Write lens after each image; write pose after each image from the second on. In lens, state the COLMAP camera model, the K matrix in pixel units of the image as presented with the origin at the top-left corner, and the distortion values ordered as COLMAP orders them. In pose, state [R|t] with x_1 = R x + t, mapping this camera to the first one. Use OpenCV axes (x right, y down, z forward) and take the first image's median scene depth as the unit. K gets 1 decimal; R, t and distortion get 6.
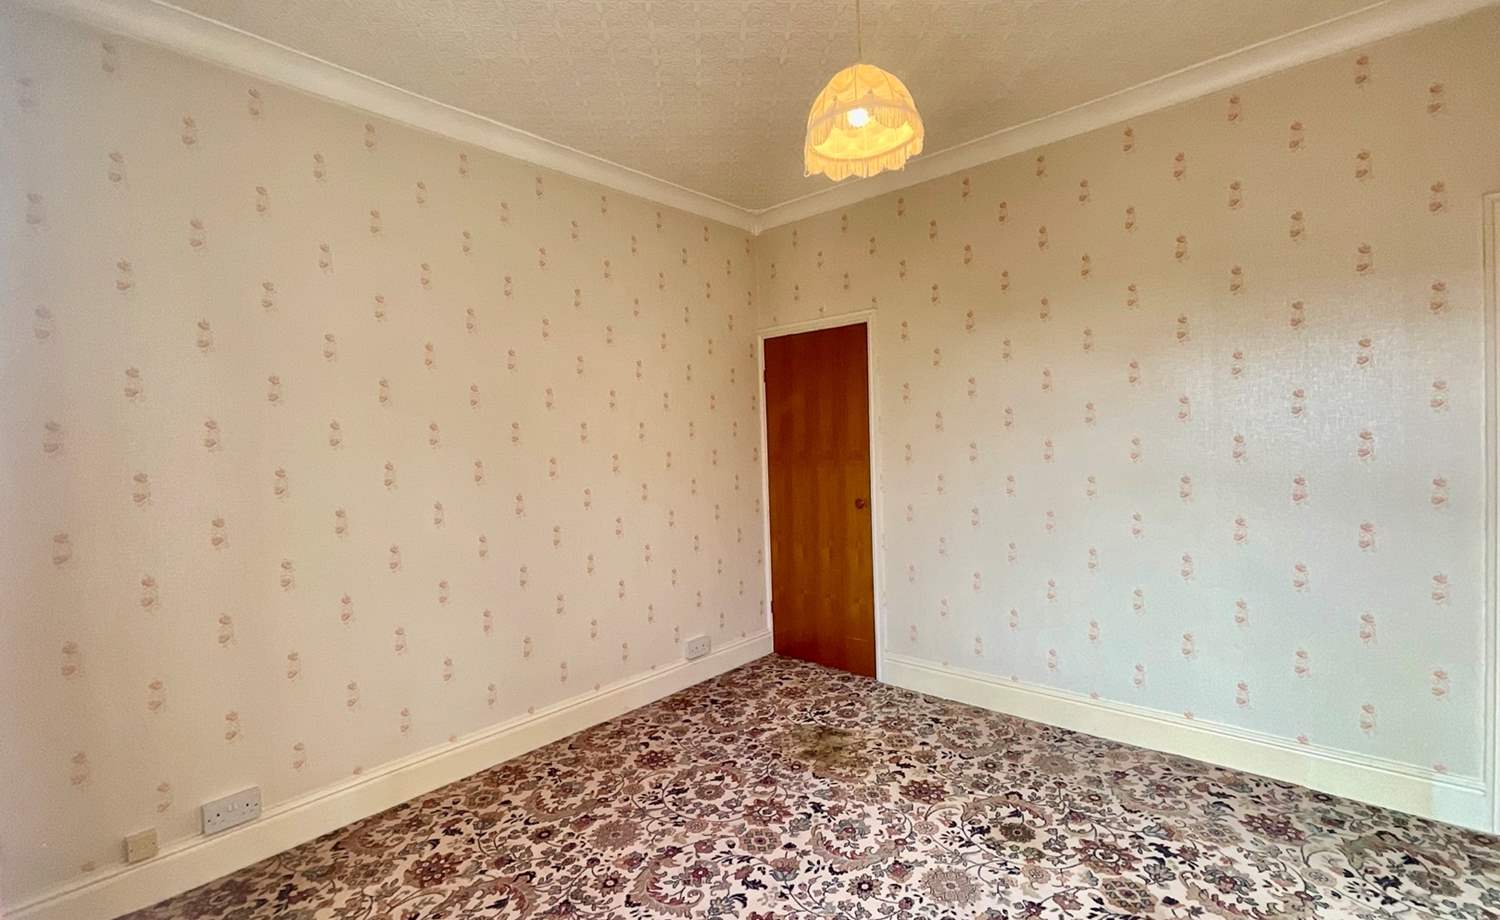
lens RADIAL K [[607.4, 0, 749.6], [0, 607.4, 461.7], [0, 0, 1]] dist [0.000189, 0.000625]
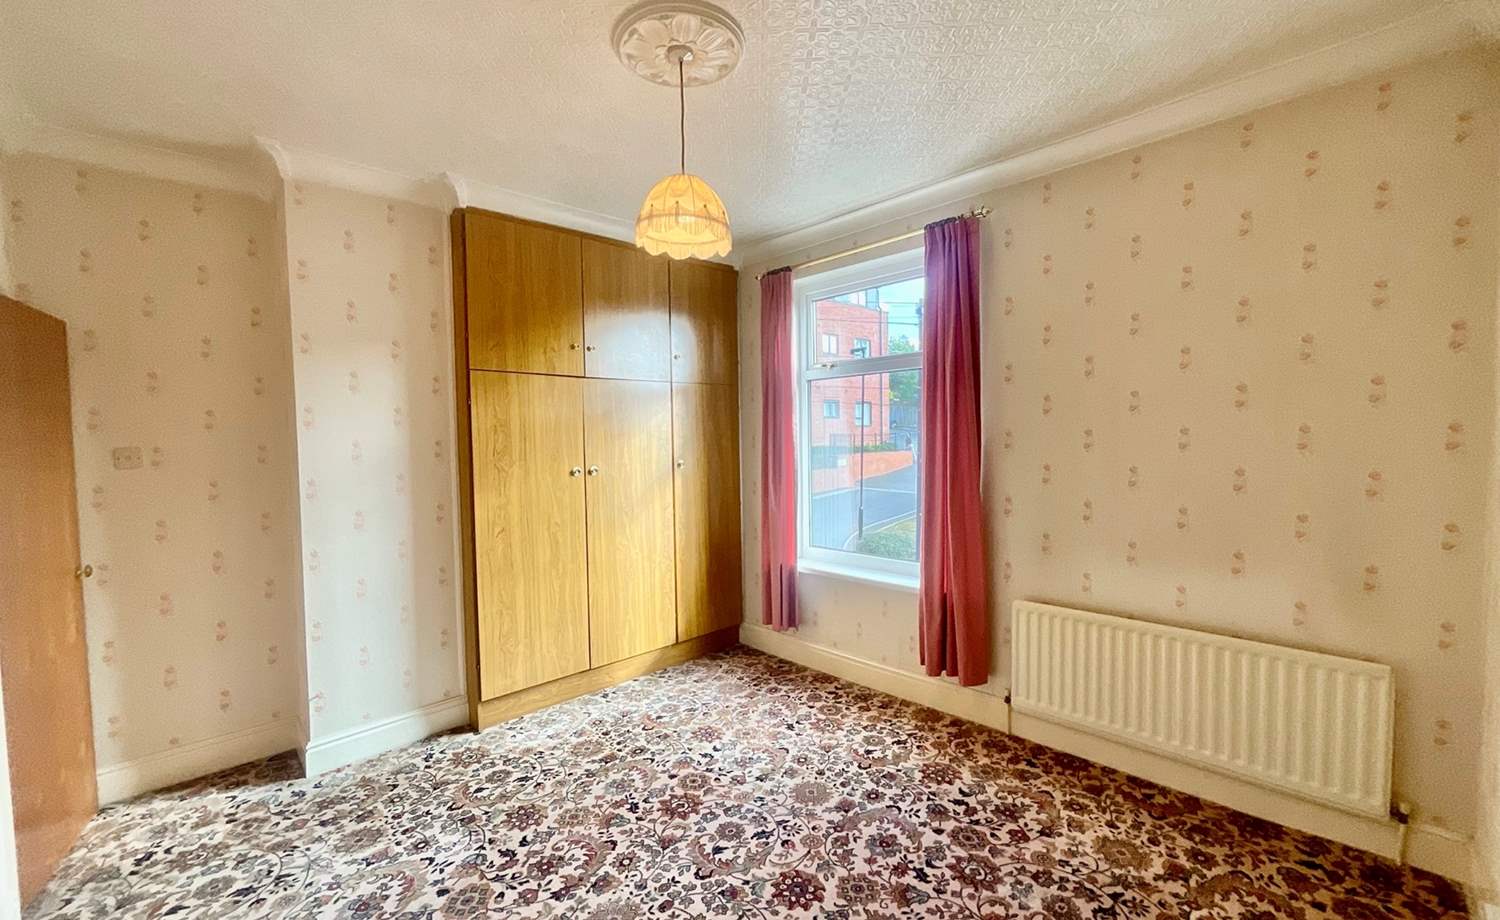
lens RADIAL K [[607.4, 0, 749.6], [0, 607.4, 461.7], [0, 0, 1]] dist [0.000189, 0.000625]
pose [[-0.995243, 0.049735, 0.083770, -0.219500], [0.055888, 0.995781, 0.072782, -0.120645], [-0.079796, 0.077117, -0.993824, 2.030658]]
